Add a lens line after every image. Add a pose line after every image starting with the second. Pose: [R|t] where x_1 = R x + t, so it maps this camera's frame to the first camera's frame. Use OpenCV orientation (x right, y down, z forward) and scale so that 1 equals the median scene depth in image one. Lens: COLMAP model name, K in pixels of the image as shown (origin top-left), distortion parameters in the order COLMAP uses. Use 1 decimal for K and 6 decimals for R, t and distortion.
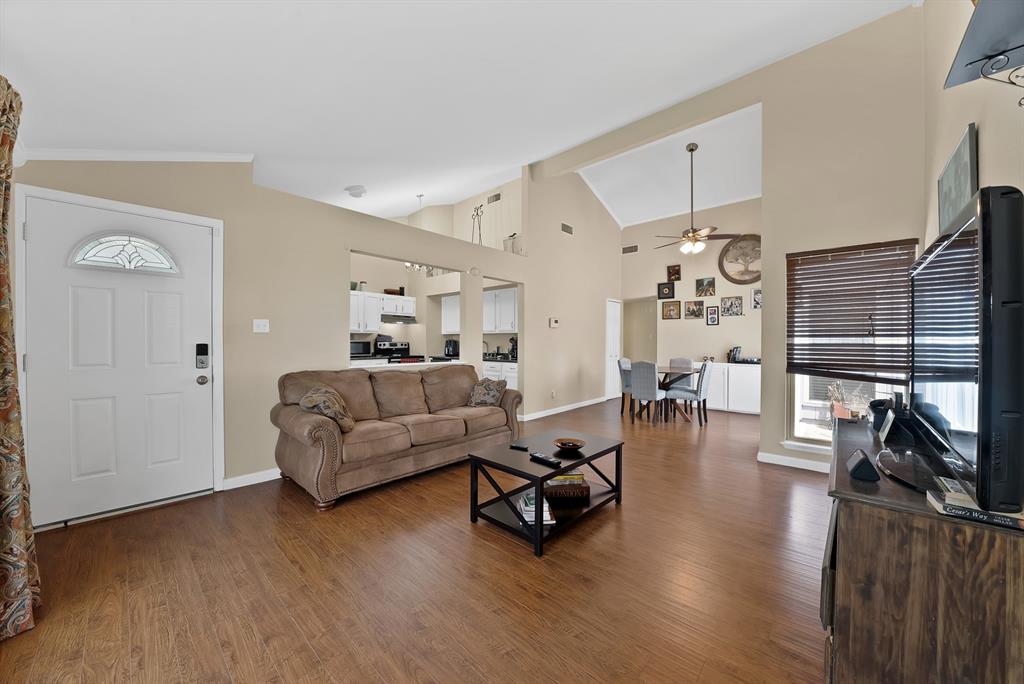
lens RADIAL K [[370.1, 0, 510.3], [0, 370.1, 343.9], [0, 0, 1]] dist [-0.024042, 0.000214]
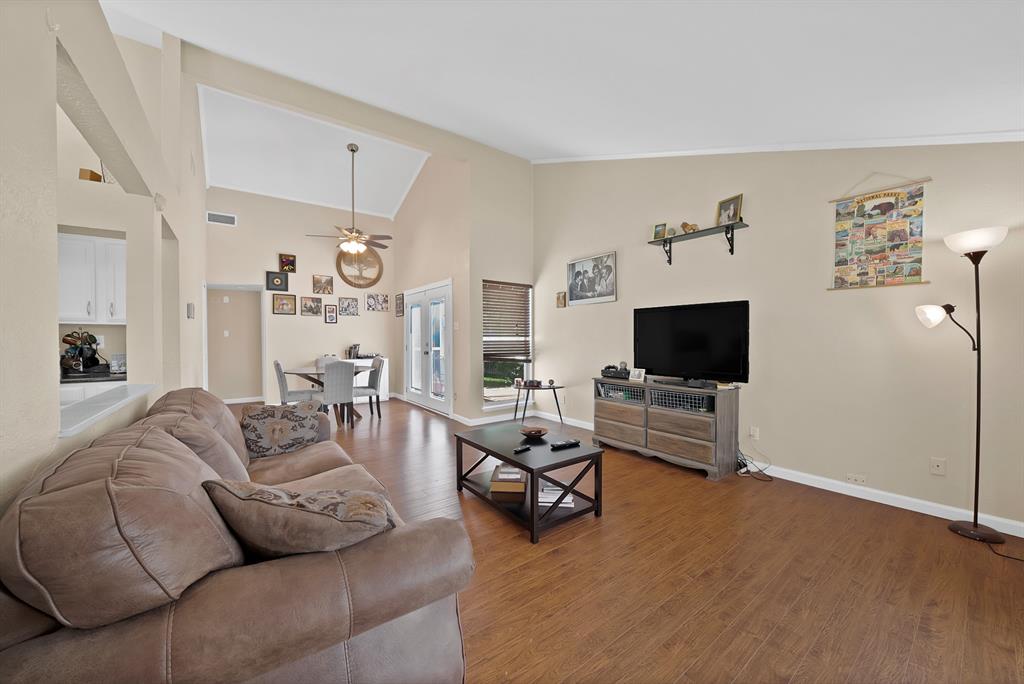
lens RADIAL K [[370.1, 0, 510.3], [0, 370.1, 343.9], [0, 0, 1]] dist [-0.024042, 0.000214]
pose [[0.183382, -0.015103, 0.982926, -0.345167], [0.007901, 0.999872, 0.013890, -0.004269], [-0.983010, 0.005219, 0.183477, 0.313444]]
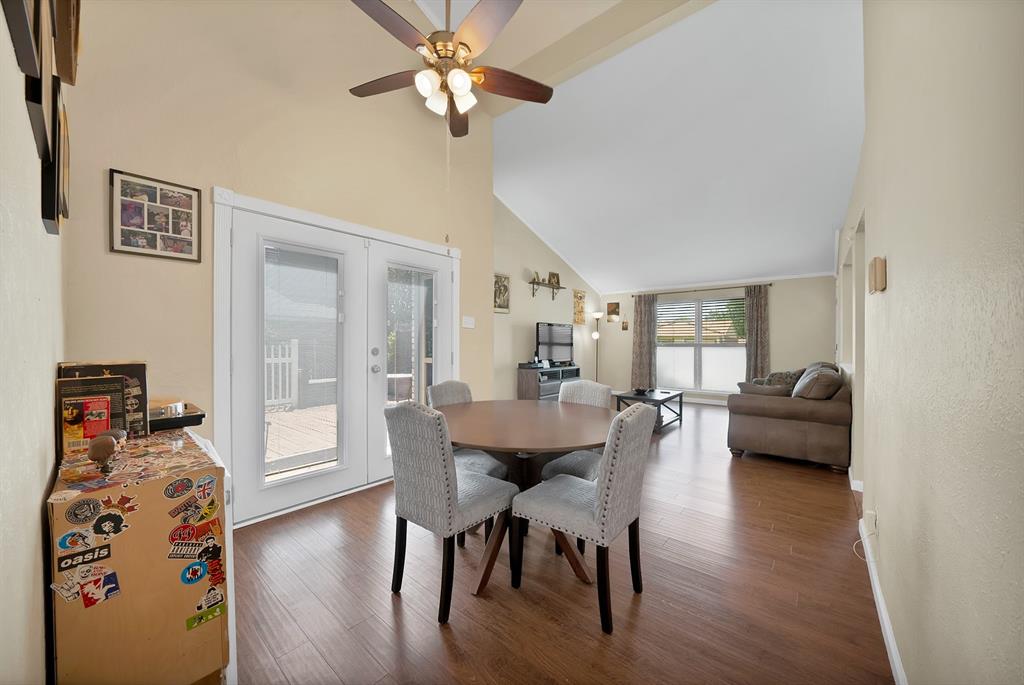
lens RADIAL K [[363.0, 0, 513.5], [0, 363.0, 345.2], [0, 0, 1]] dist [-0.021895, 0.000094]
pose [[-0.998730, -0.000324, -0.050382, 0.387396], [-0.000938, 0.999926, 0.012155, -0.004953], [0.050374, 0.012187, -0.998656, 1.135246]]
